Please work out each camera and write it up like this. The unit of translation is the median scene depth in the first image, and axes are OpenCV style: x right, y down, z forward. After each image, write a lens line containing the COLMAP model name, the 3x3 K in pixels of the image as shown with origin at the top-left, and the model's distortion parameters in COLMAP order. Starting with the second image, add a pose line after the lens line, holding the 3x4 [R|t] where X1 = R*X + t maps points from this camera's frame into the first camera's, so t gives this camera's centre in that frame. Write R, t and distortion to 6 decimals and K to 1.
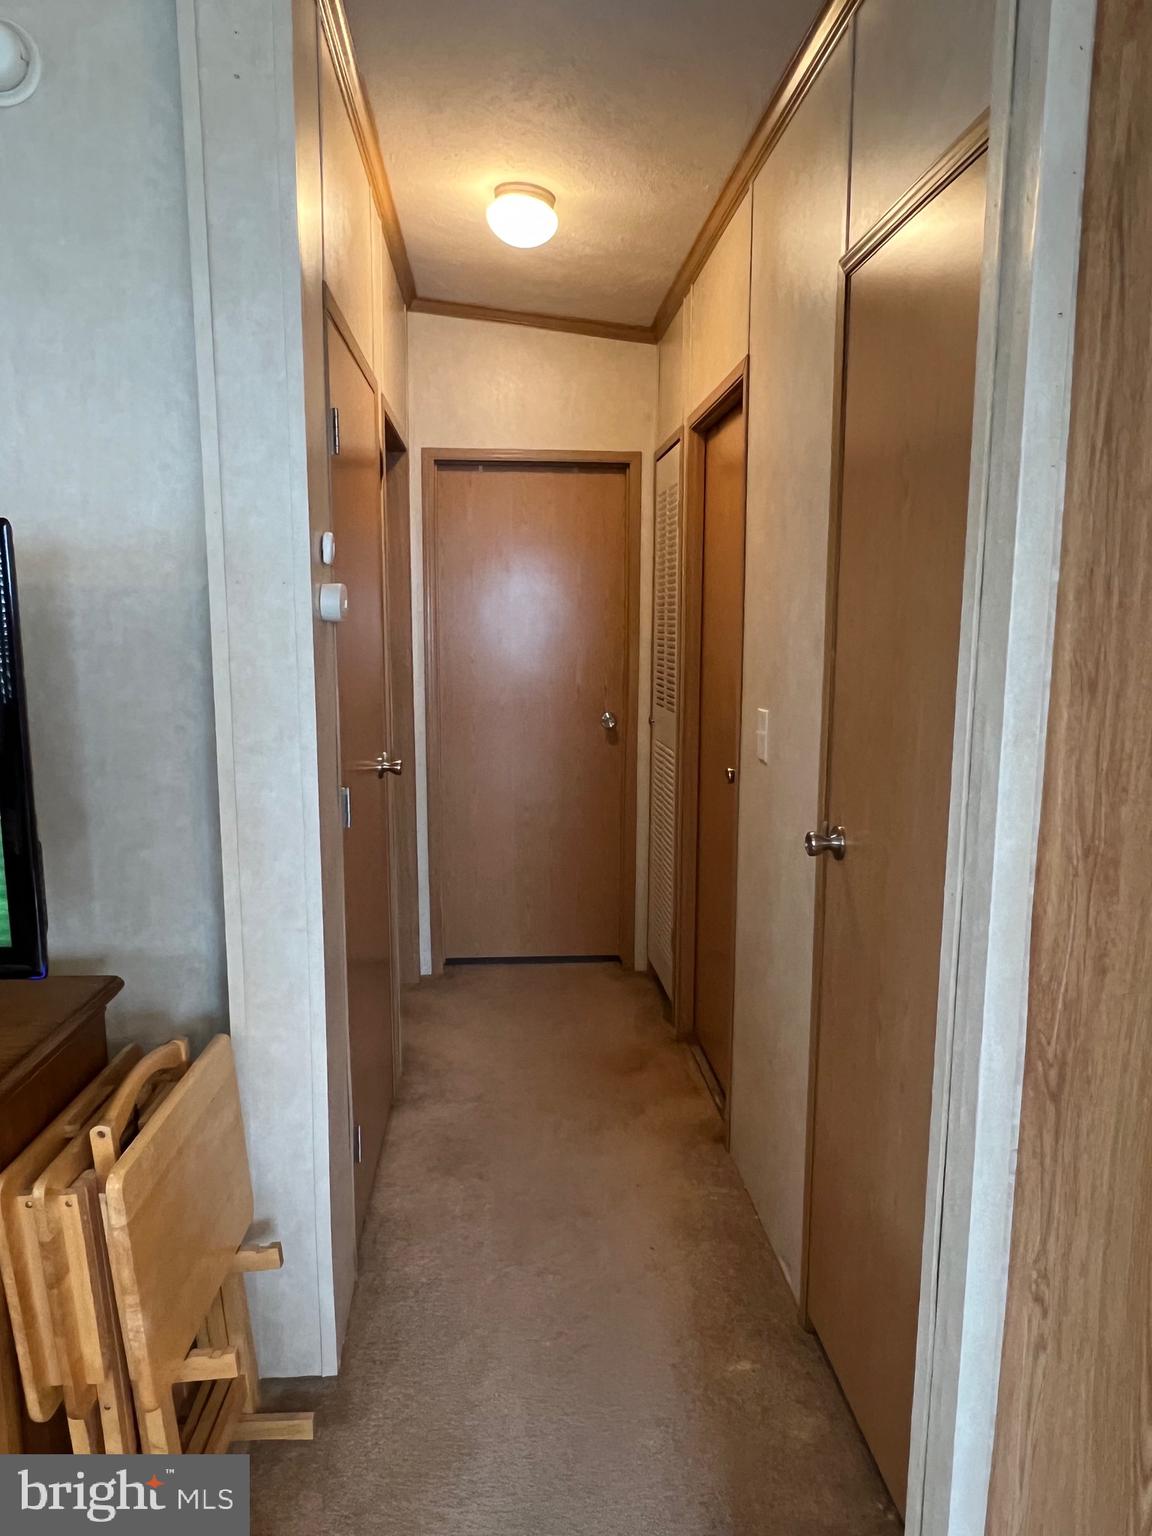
lens RADIAL K [[1000.1, 0, 575.1], [0, 1000.1, 771.6], [0, 0, 1]] dist [-0.005989, -0.003075]
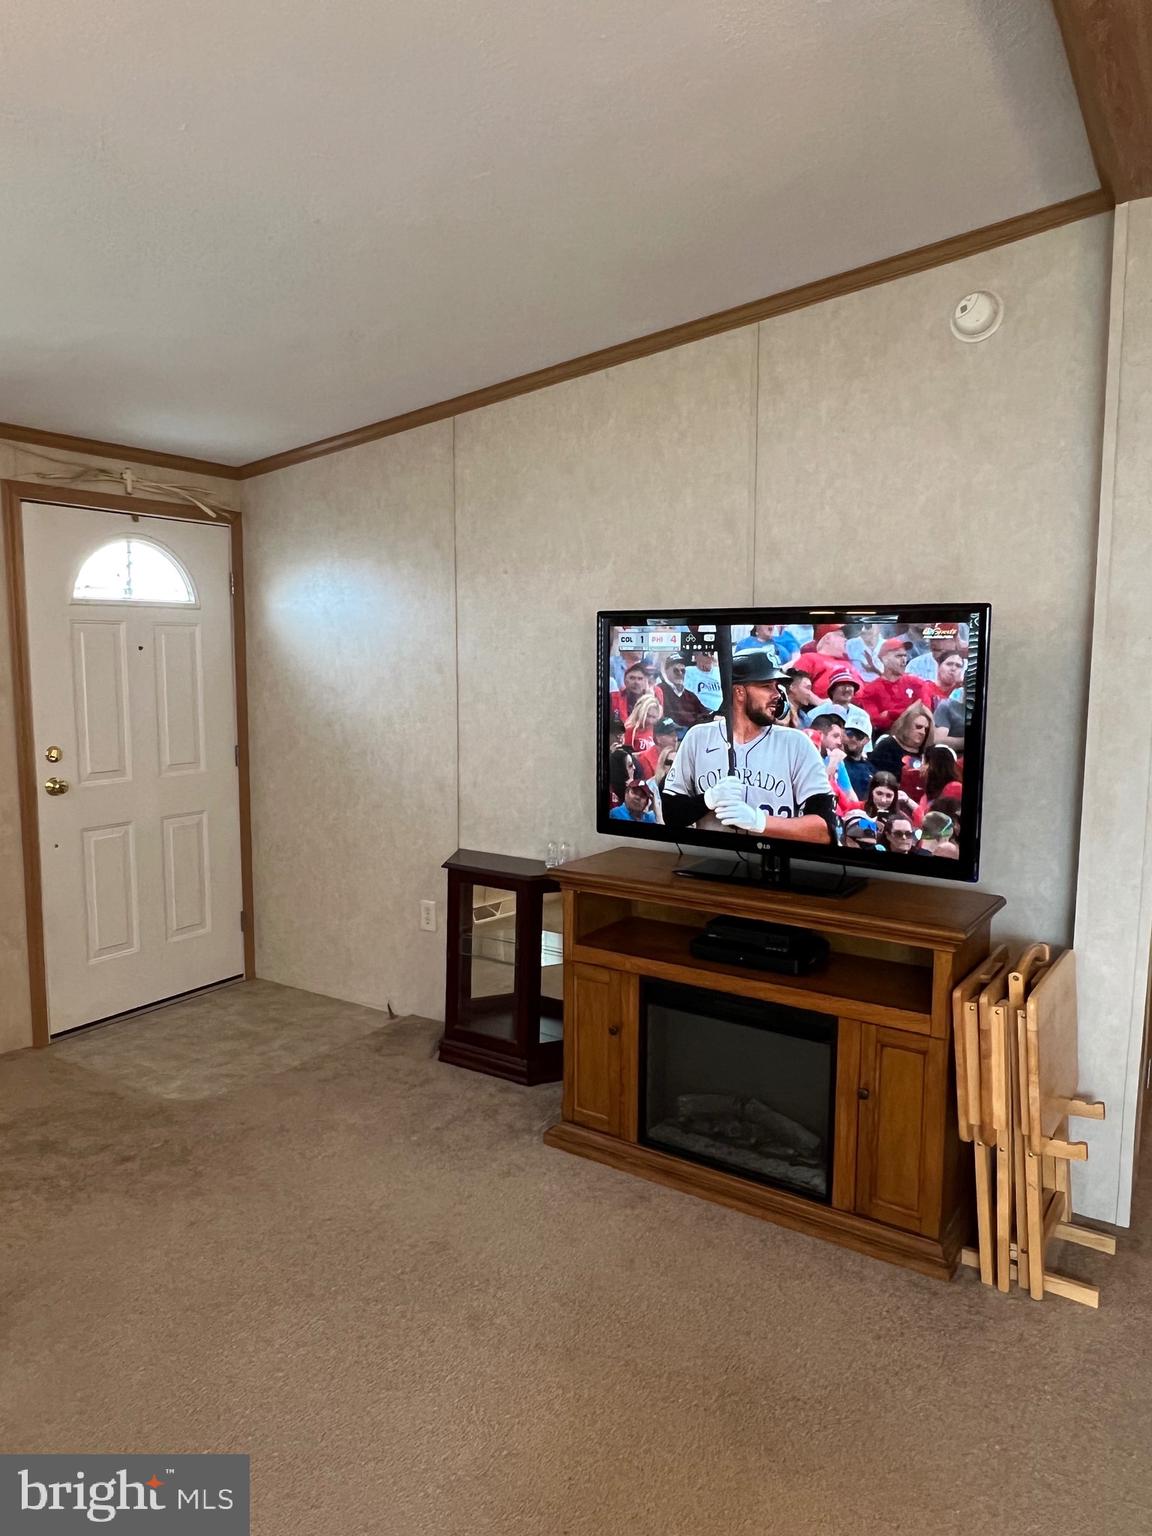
lens RADIAL K [[1000.1, 0, 577.5], [0, 1000.1, 766.1], [0, 0, 1]] dist [-0.005989, -0.003075]
pose [[0.788596, 0.068775, -0.611054, -0.053031], [-0.092674, 0.995668, -0.007537, 0.077395], [0.607888, 0.062572, 0.791553, -0.597378]]
